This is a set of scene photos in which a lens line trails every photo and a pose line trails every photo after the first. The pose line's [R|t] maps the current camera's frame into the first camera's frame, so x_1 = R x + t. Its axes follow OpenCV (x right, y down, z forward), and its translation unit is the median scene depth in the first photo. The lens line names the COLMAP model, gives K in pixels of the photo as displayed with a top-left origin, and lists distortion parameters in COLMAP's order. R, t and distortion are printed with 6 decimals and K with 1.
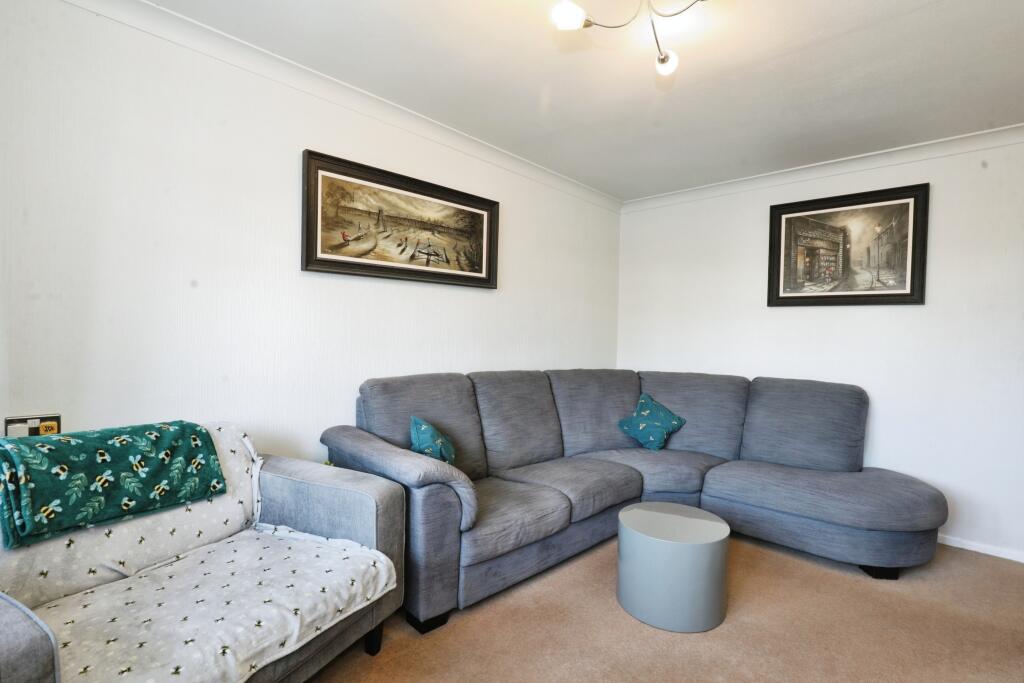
lens RADIAL K [[470.2, 0, 516.6], [0, 470.2, 348.4], [0, 0, 1]] dist [-0.043526, 0.011095]
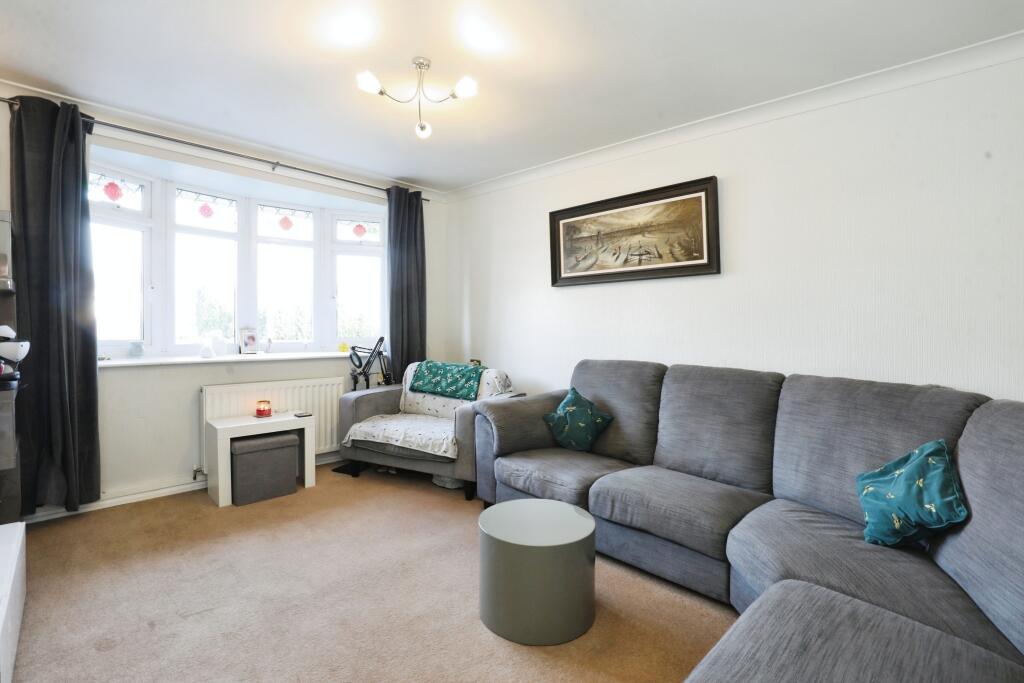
lens RADIAL K [[470.2, 0, 516.6], [0, 470.2, 348.4], [0, 0, 1]] dist [-0.043526, 0.011095]
pose [[0.002943, 0.013192, -0.999909, 0.988098], [-0.046734, 0.998822, 0.013041, 0.023071], [0.998903, 0.046691, 0.003556, 0.753096]]
